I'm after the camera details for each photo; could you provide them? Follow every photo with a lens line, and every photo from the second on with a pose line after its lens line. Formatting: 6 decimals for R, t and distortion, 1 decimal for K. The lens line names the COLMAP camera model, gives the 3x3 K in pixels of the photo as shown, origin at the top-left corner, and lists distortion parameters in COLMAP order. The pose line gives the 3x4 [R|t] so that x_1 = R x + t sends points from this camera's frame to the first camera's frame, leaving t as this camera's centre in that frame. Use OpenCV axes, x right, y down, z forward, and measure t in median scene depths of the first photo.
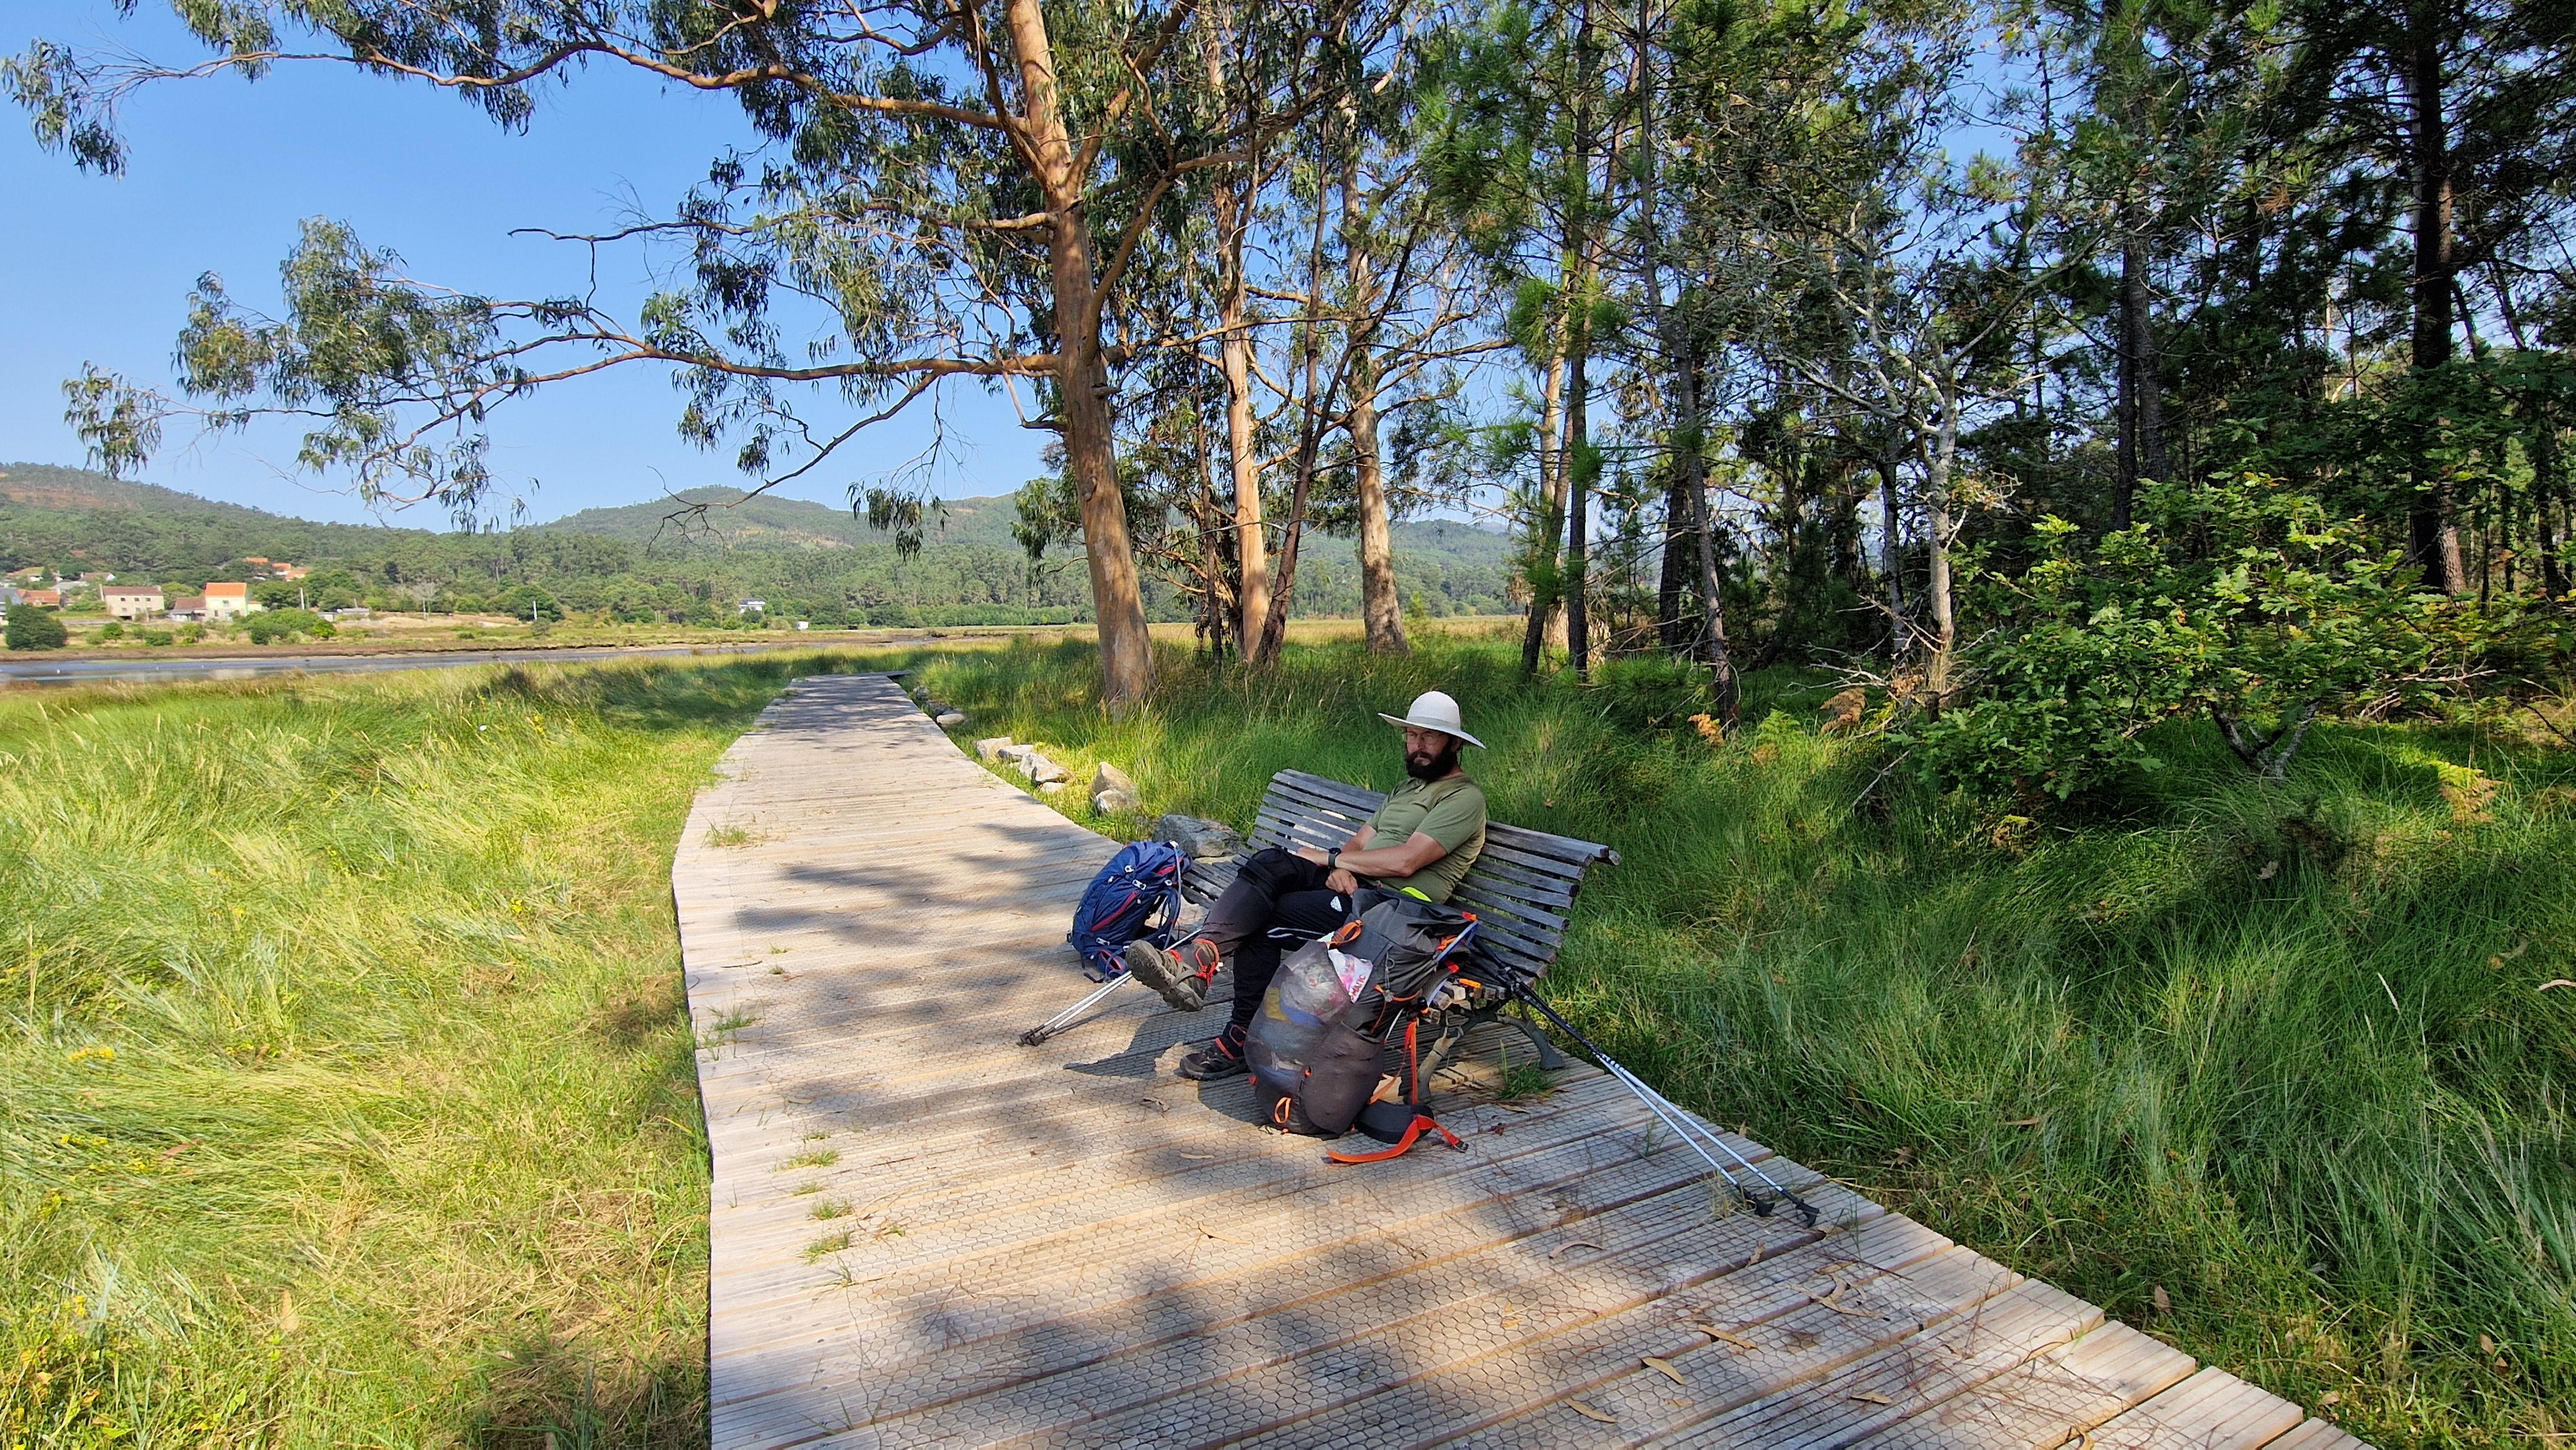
lens RADIAL K [[1258.3, 0, 1290.9], [0, 1258.3, 755.2], [0, 0, 1]] dist [0.017955, -0.016830]
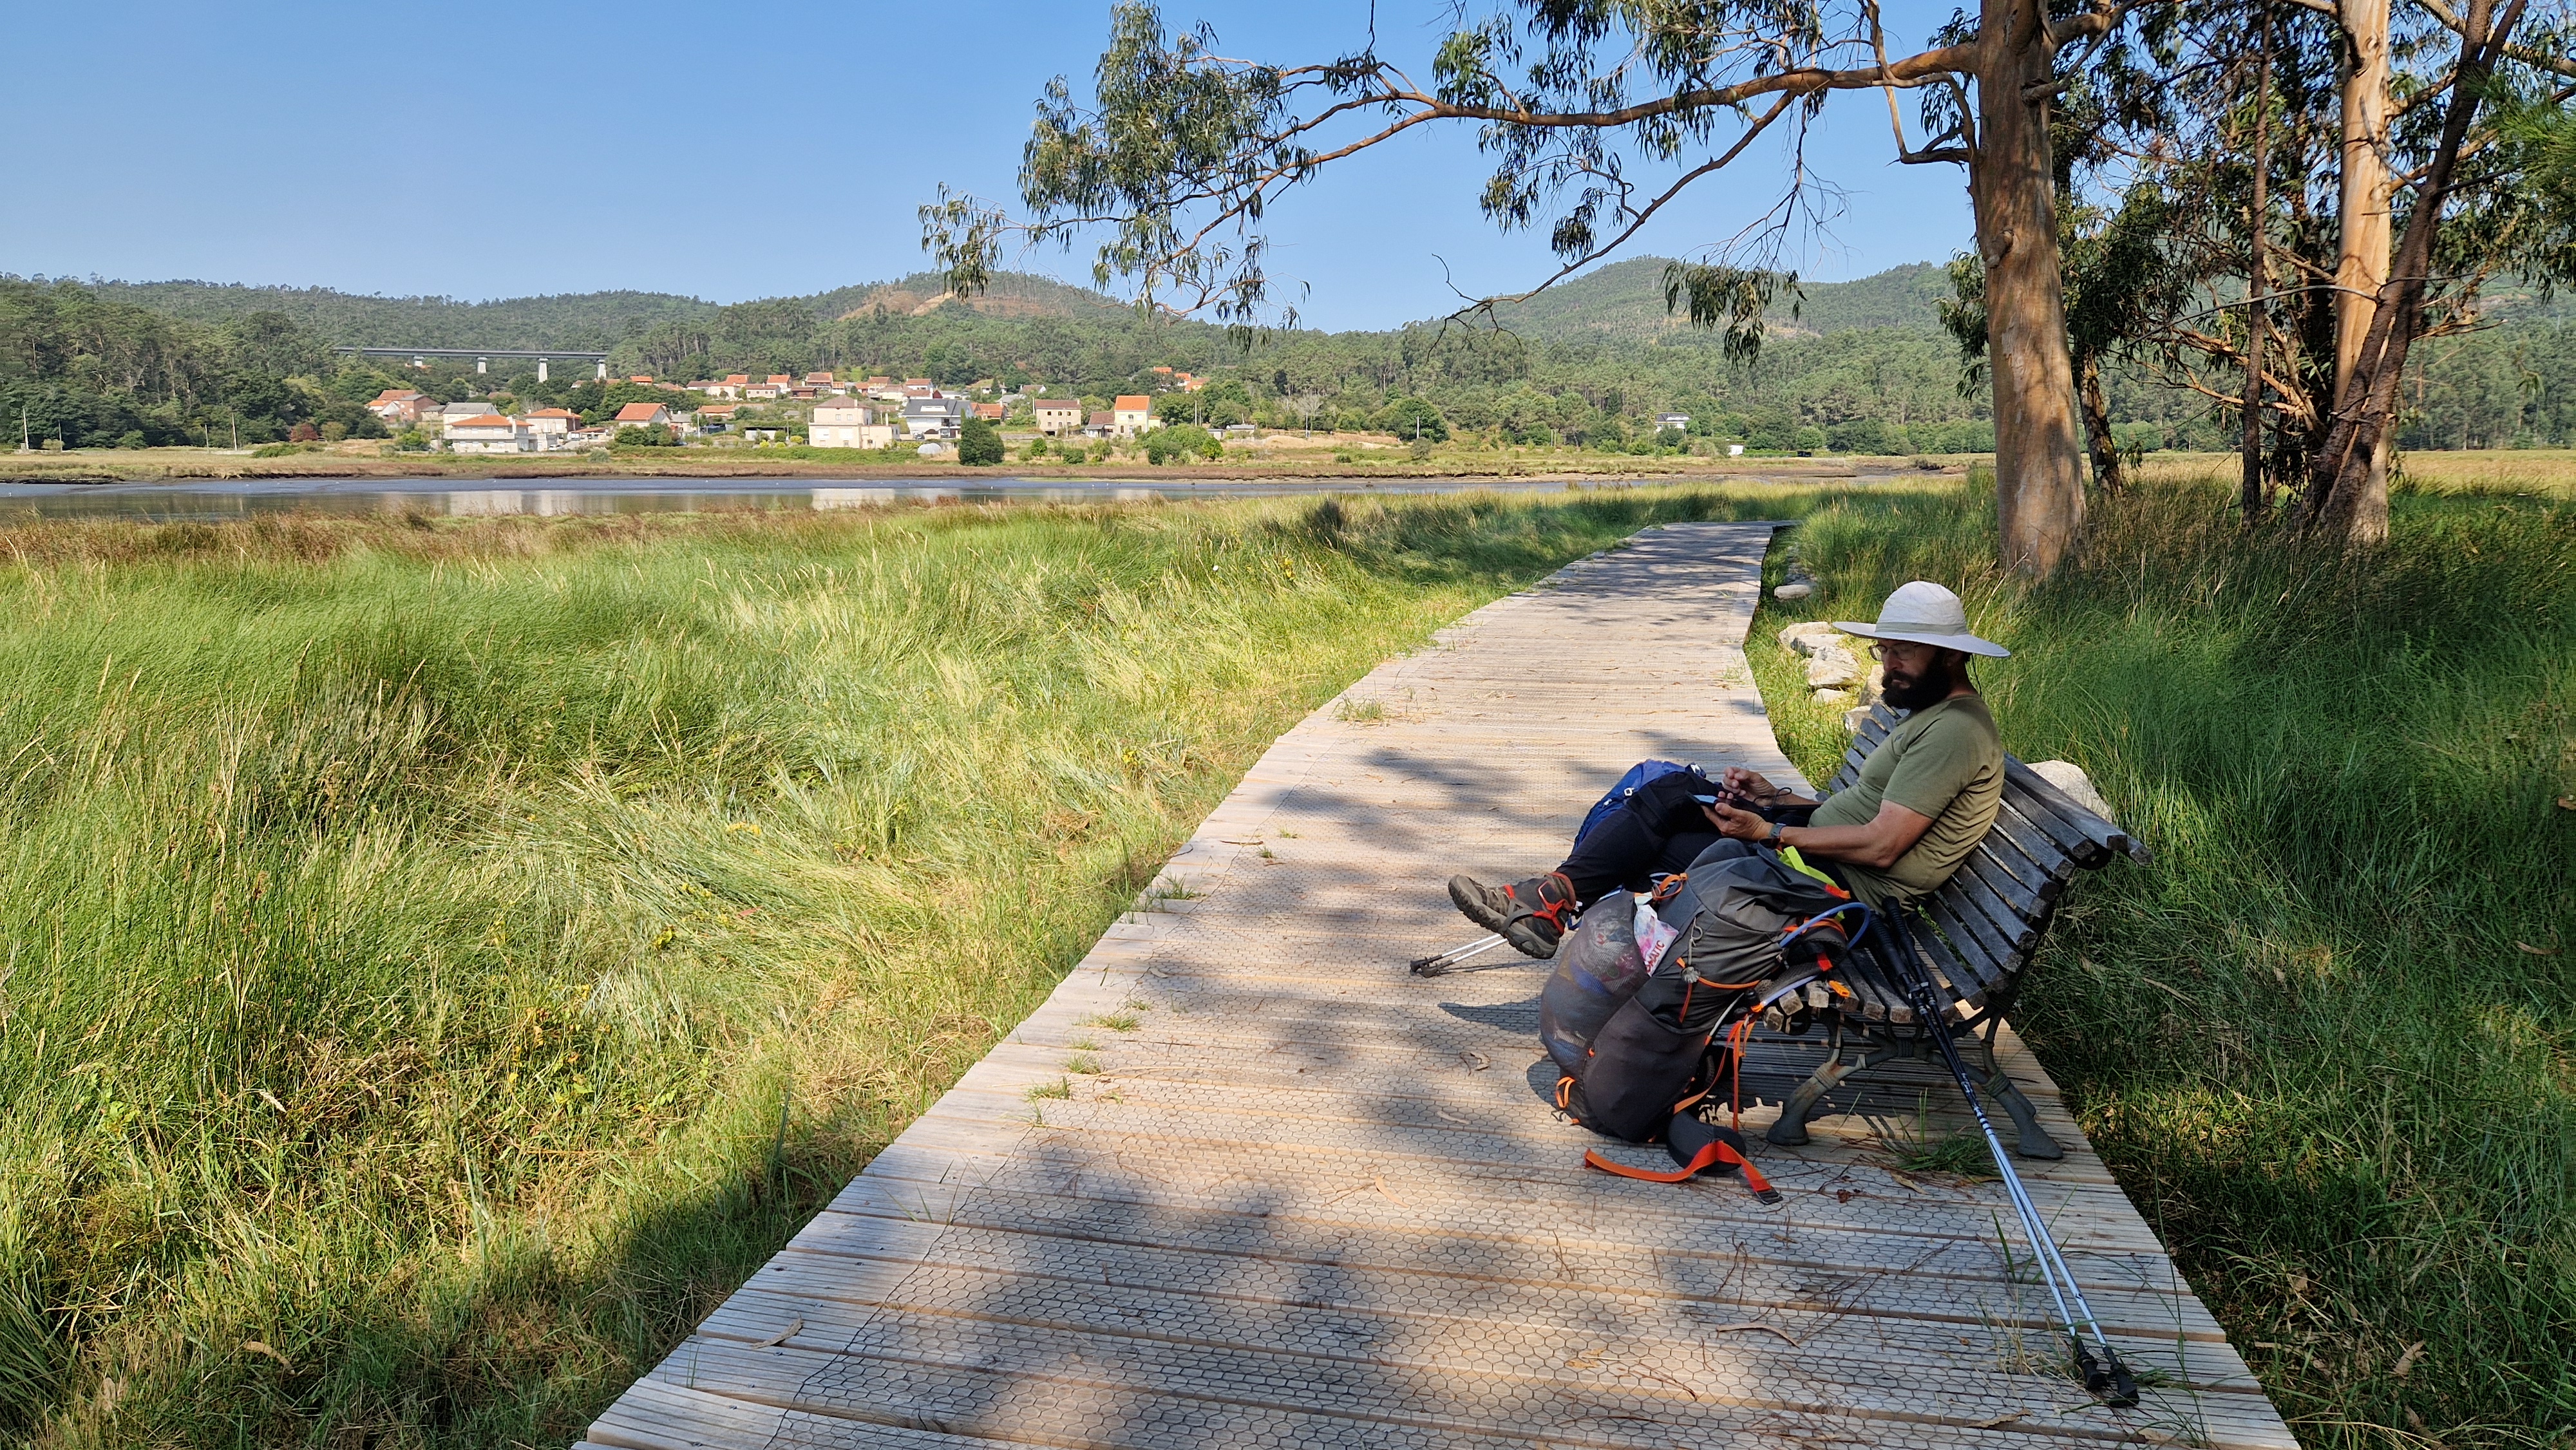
lens RADIAL K [[2000.7, 0, 1288.0], [0, 2000.7, 725.0], [0, 0, 1]] dist [0.095335, -0.105538]
pose [[0.753410, 0.104506, -0.649193, 0.220303], [-0.079922, 0.994524, 0.067345, -0.006973], [0.652675, 0.001147, 0.757637, -0.025819]]
